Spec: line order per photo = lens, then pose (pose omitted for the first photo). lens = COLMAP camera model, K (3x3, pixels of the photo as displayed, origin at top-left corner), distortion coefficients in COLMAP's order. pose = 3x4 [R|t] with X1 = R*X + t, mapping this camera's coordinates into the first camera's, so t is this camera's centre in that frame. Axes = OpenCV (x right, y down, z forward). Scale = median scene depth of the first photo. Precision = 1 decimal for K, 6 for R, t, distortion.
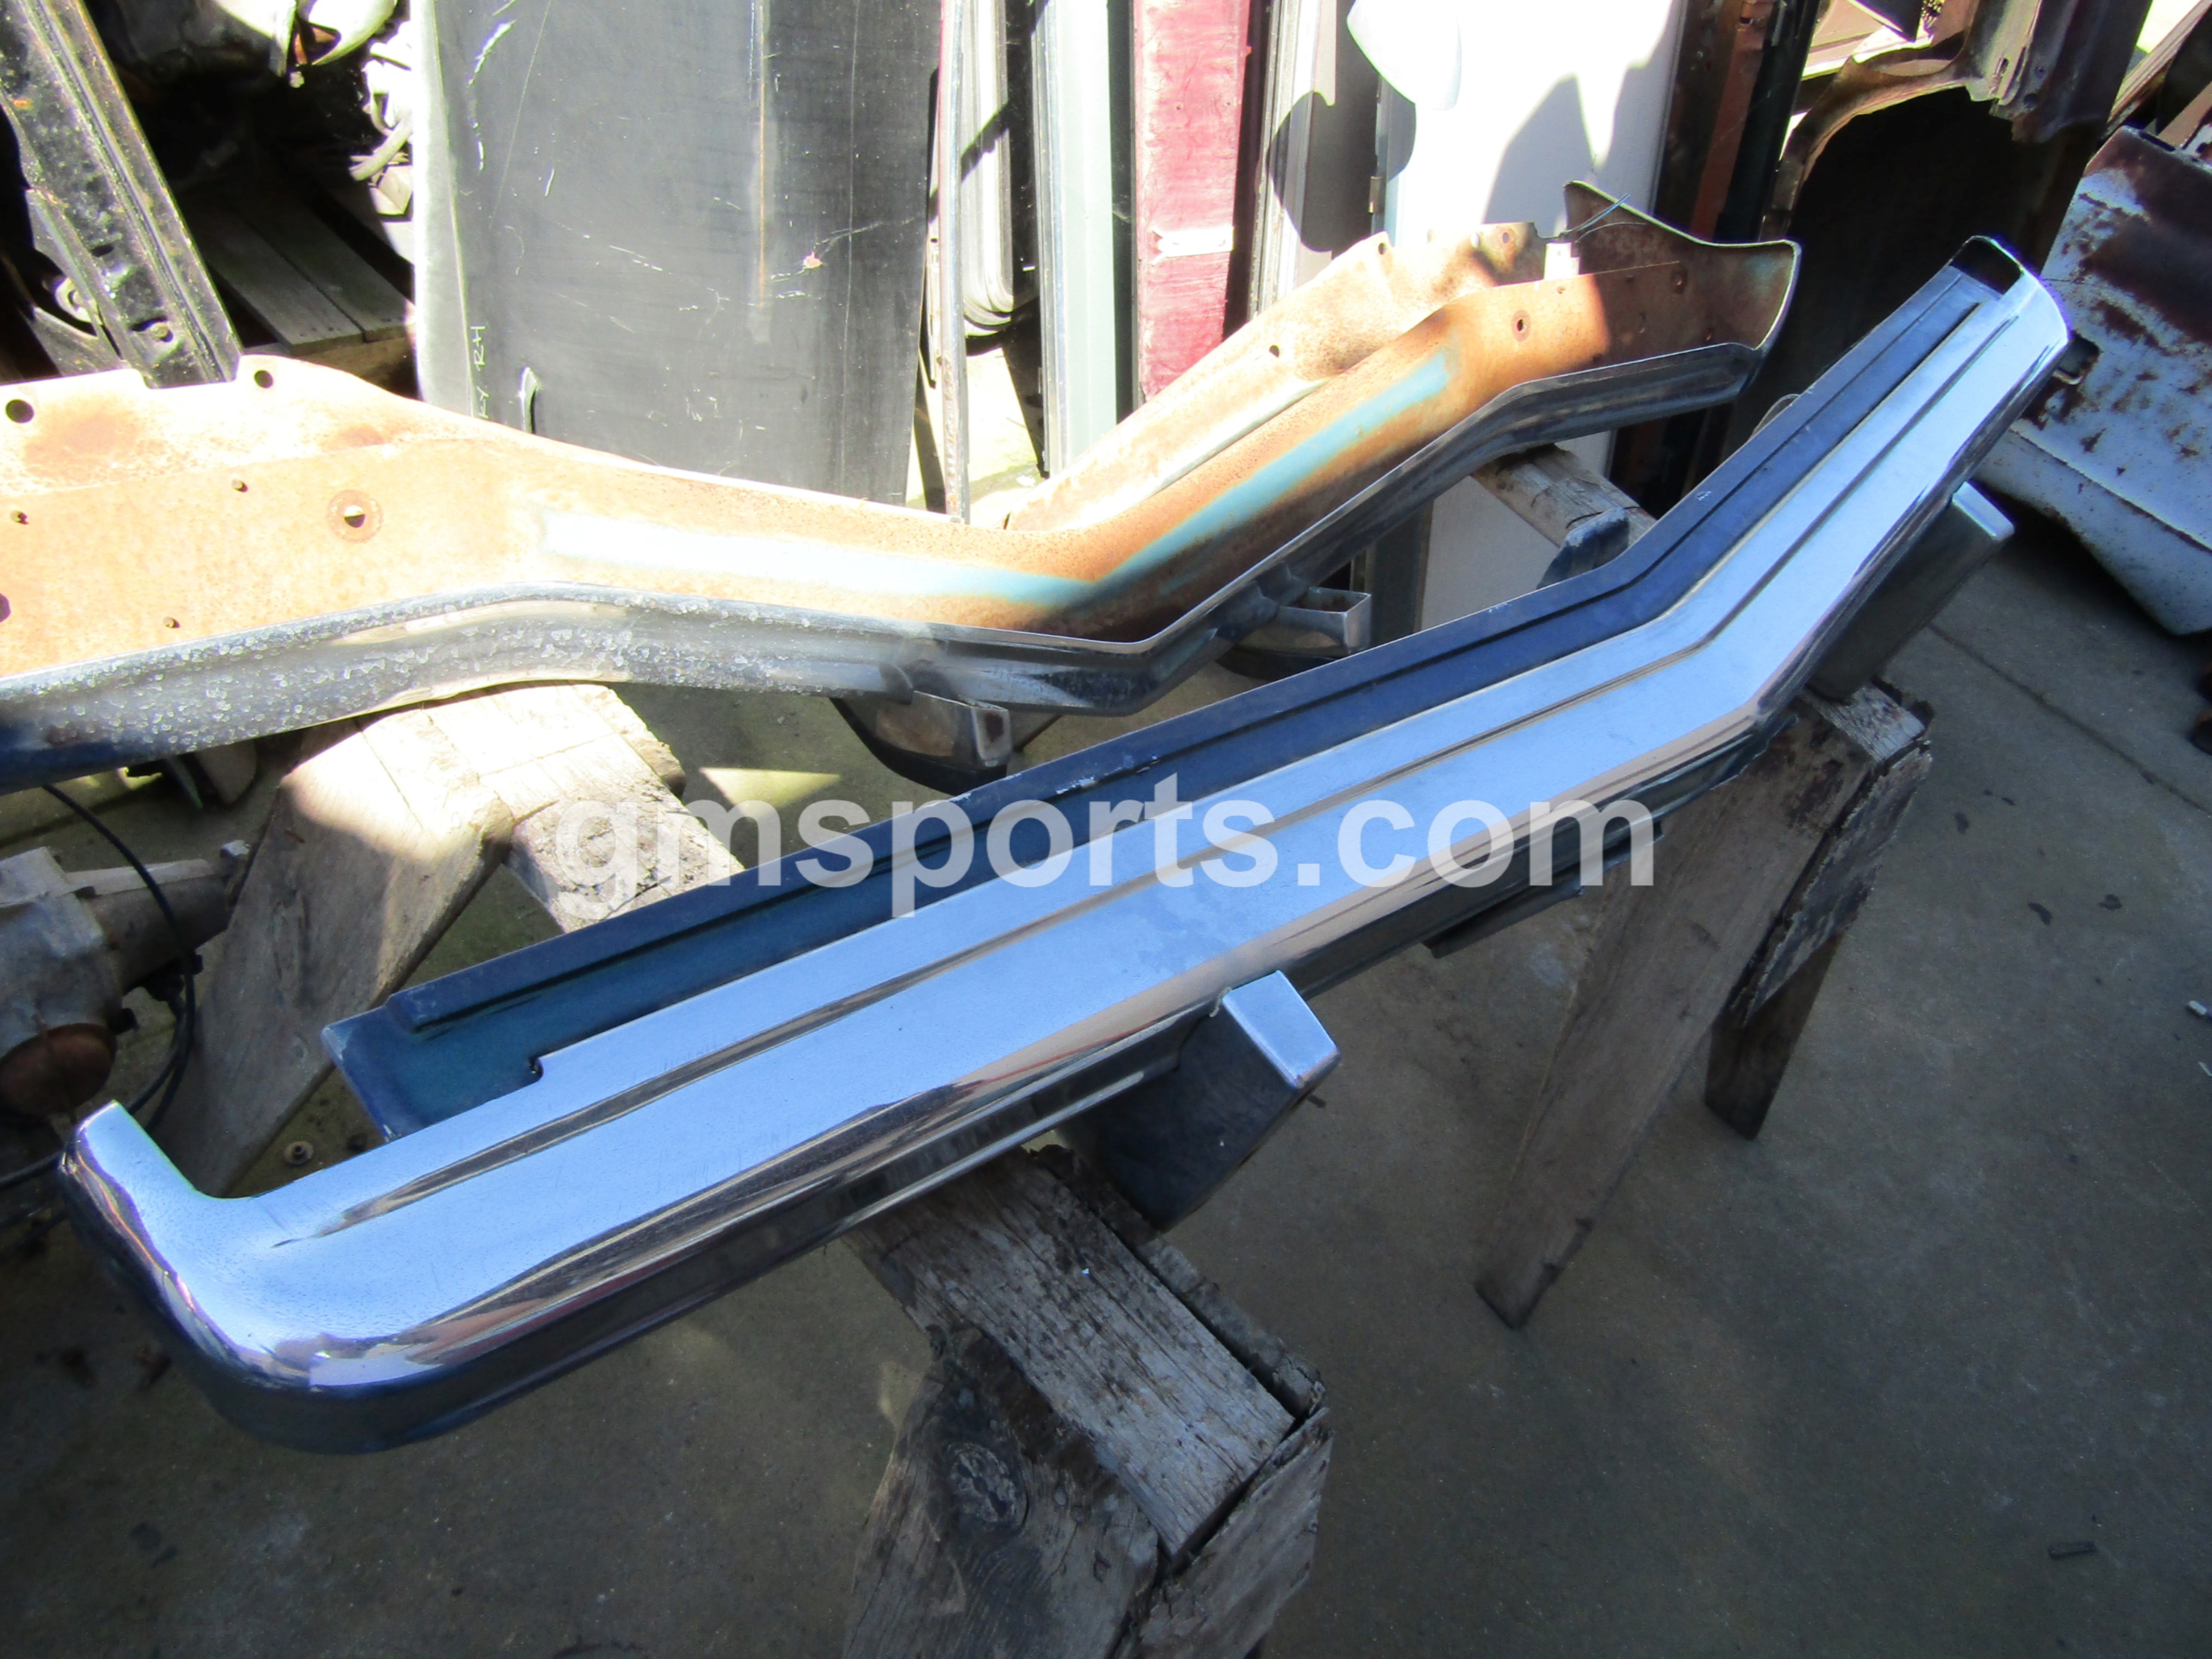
lens RADIAL K [[1576.4, 0, 1111.2], [0, 1576.4, 828.5], [0, 0, 1]] dist [-0.012114, -0.002352]
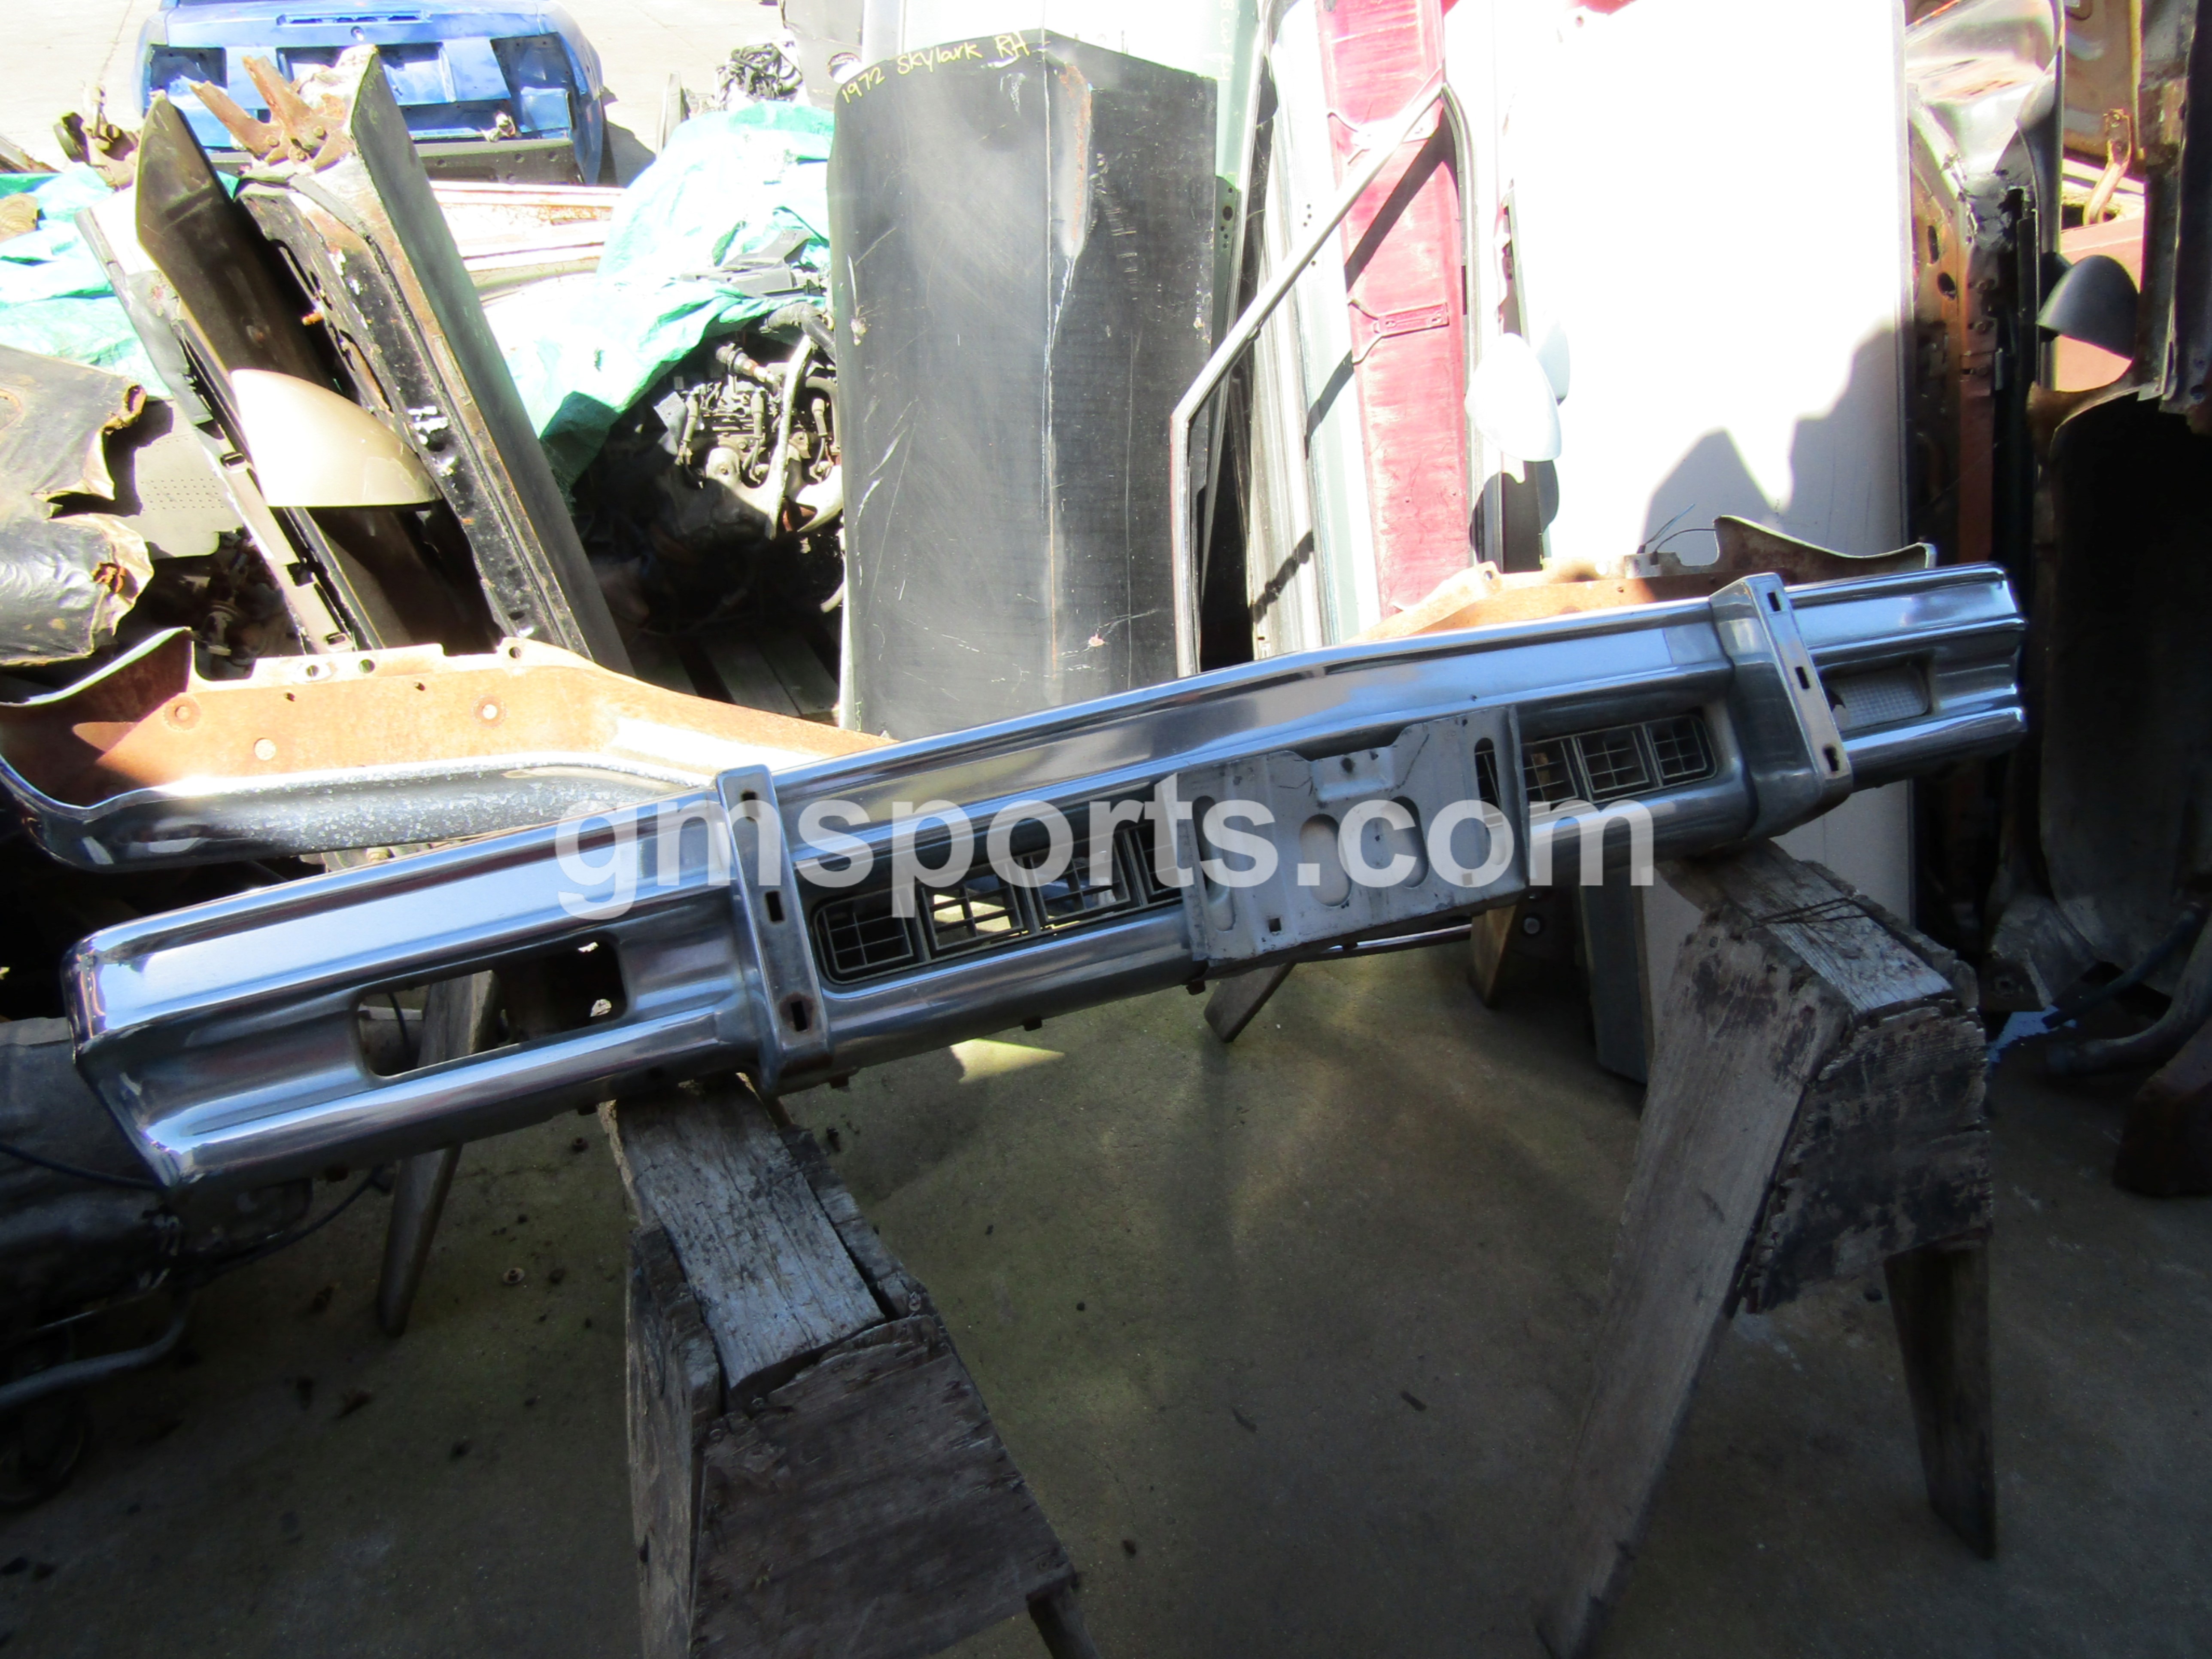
lens RADIAL K [[1574.5, 0, 1111.7], [0, 1574.5, 824.3], [0, 0, 1]] dist [-0.012466, 0.000894]
pose [[0.909387, -0.007300, -0.415888, 0.356633], [-0.119149, 0.953376, -0.277268, 0.122081], [0.398521, 0.301697, 0.866118, -0.010126]]
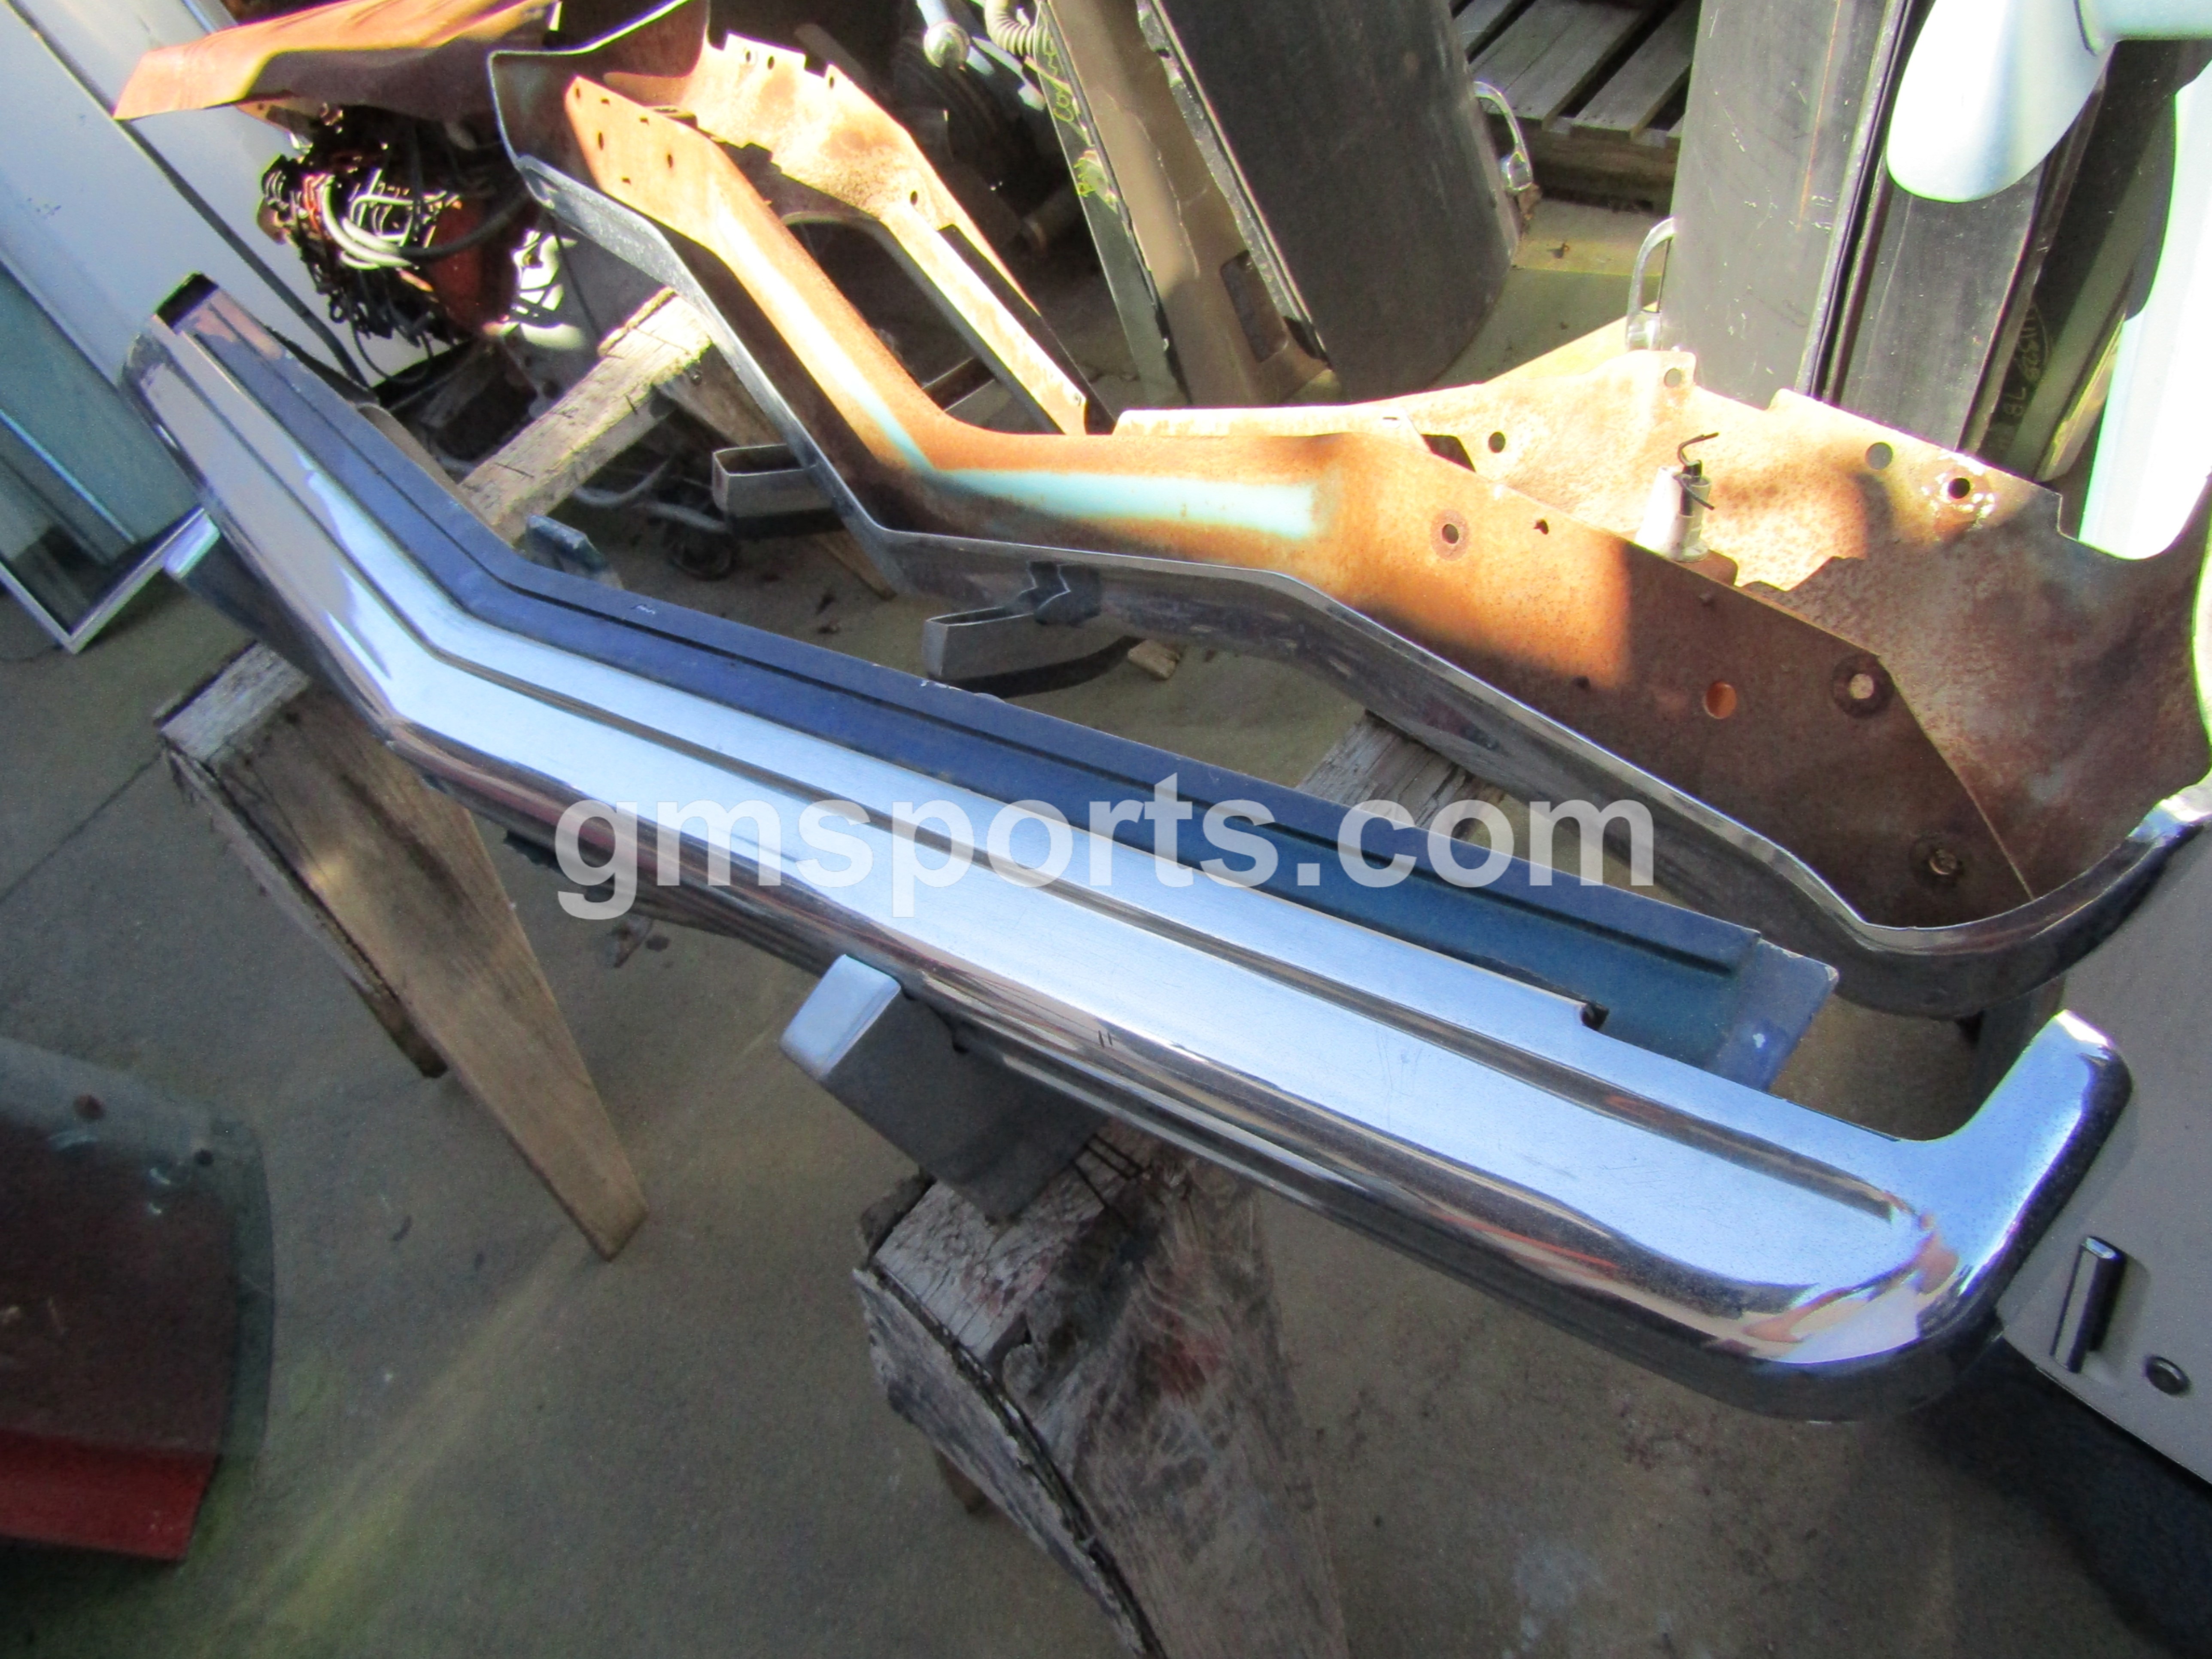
lens RADIAL K [[1613.4, 0, 1091.7], [0, 1613.4, 818.3], [0, 0, 1]] dist [-0.008478, 0.002790]
pose [[-0.012260, 0.584750, -0.811121, 0.689748], [-0.457514, 0.718010, 0.524540, -0.416642], [0.889118, 0.377530, 0.258729, 0.629737]]
